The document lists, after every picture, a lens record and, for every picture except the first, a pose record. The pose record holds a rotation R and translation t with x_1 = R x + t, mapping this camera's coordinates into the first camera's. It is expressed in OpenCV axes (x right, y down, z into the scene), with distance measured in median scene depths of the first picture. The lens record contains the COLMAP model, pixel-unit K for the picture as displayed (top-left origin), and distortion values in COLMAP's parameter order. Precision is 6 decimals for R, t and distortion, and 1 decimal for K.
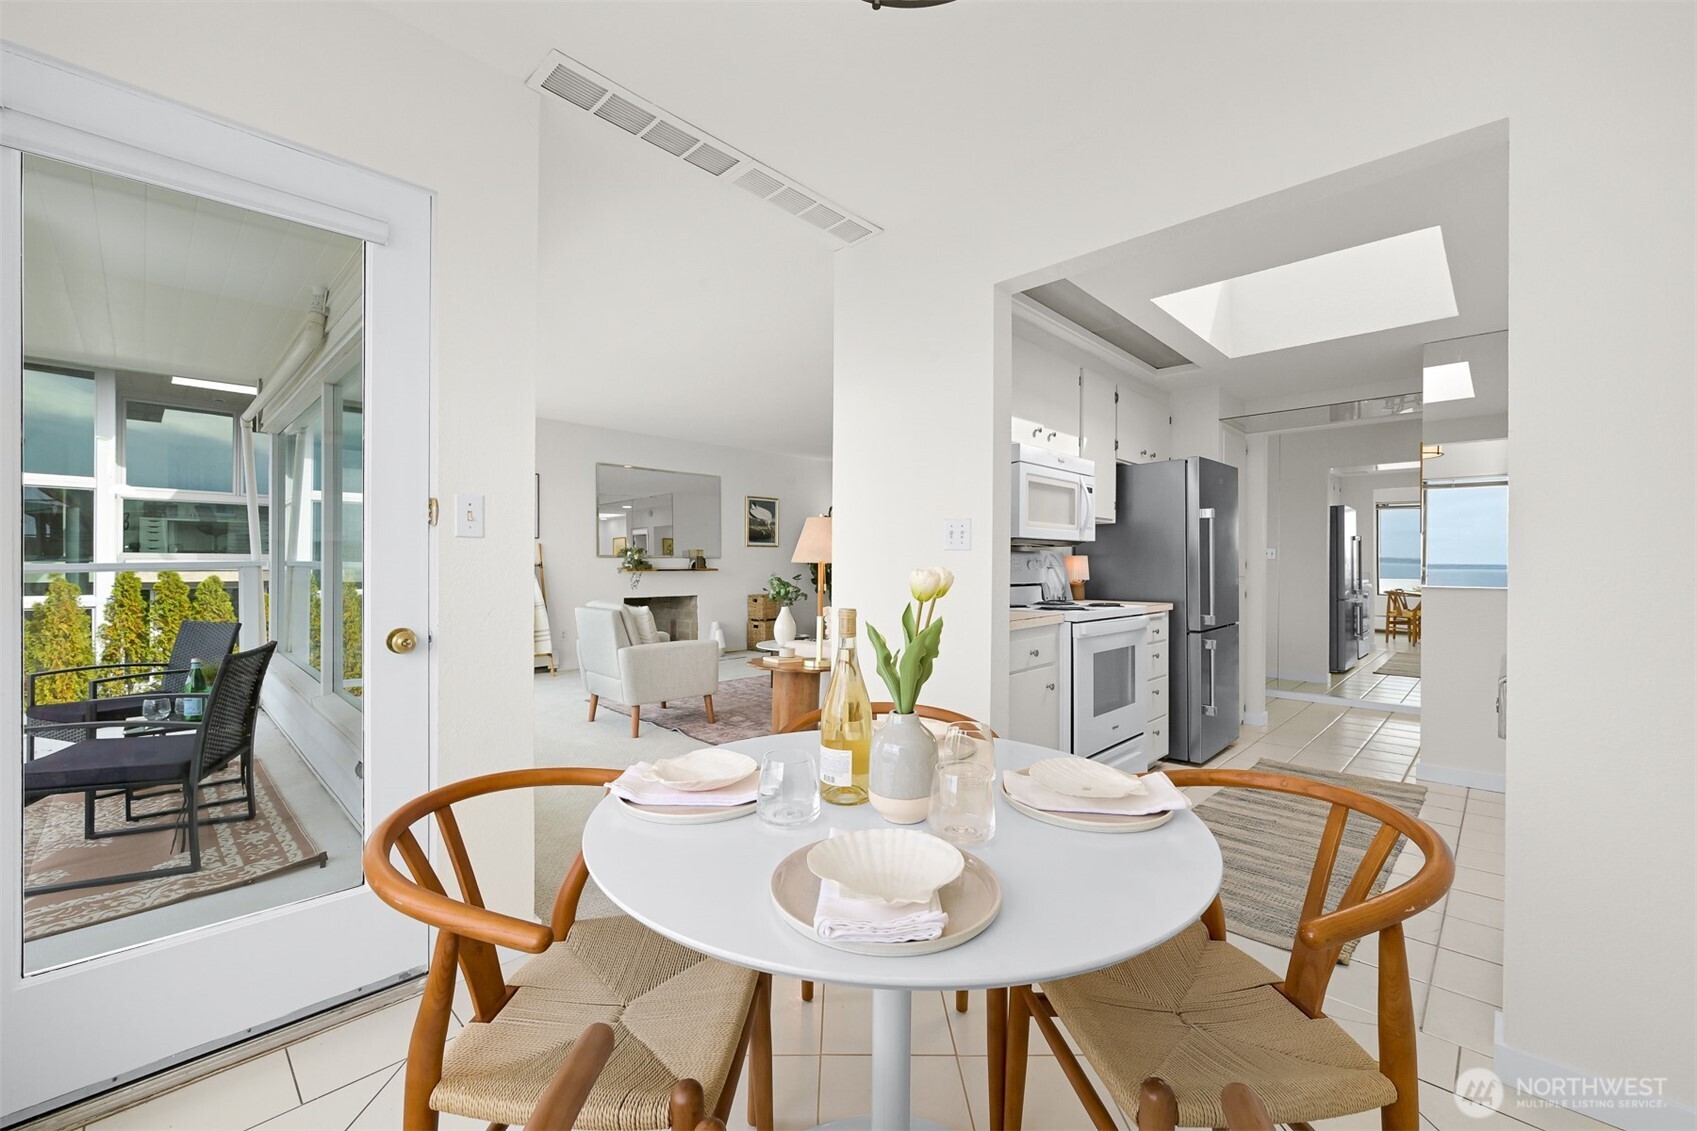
lens RADIAL K [[698.3, 0, 841.1], [0, 698.3, 563.2], [0, 0, 1]] dist [-0.000359, -0.000017]
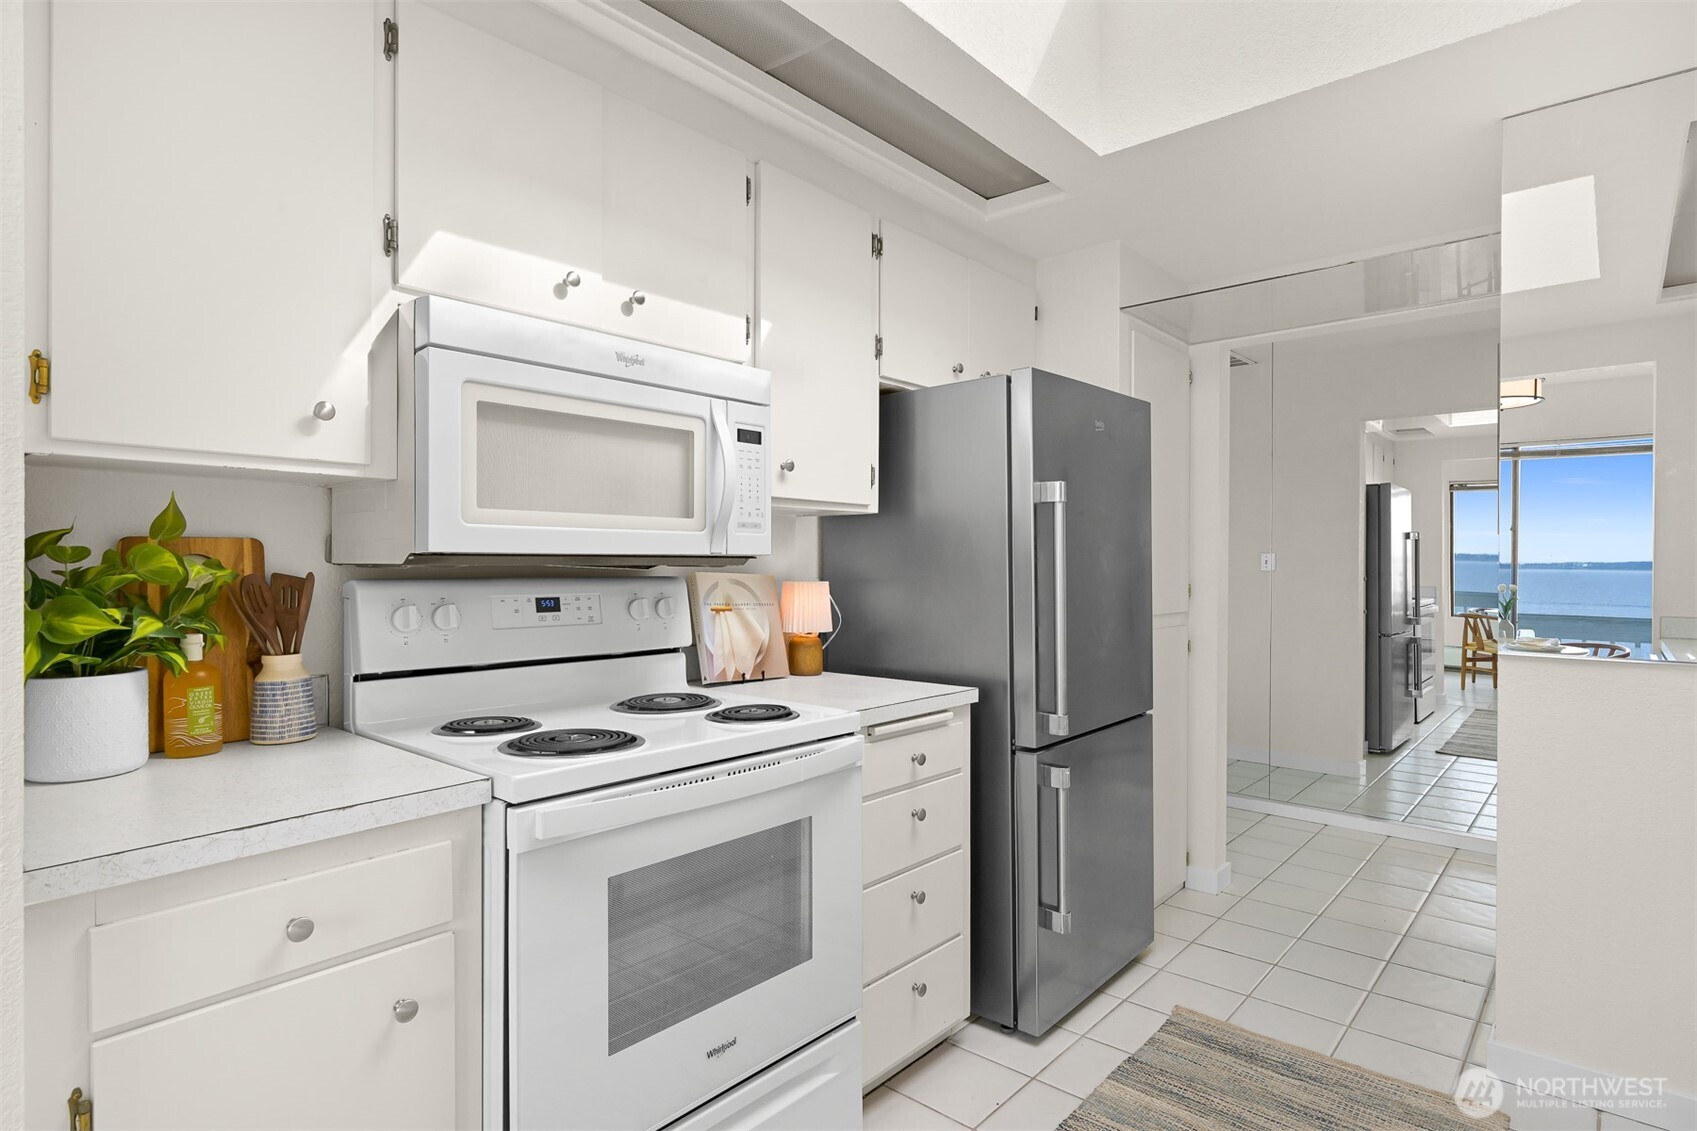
lens RADIAL K [[883.8, 0, 848.6], [0, 883.8, 558.4], [0, 0, 1]] dist [-0.003384, -0.000147]
pose [[0.998966, -0.000597, 0.045456, 0.340043], [0.000642, 0.999999, -0.000991, -0.025606], [-0.045455, 0.001019, 0.998966, 0.397150]]
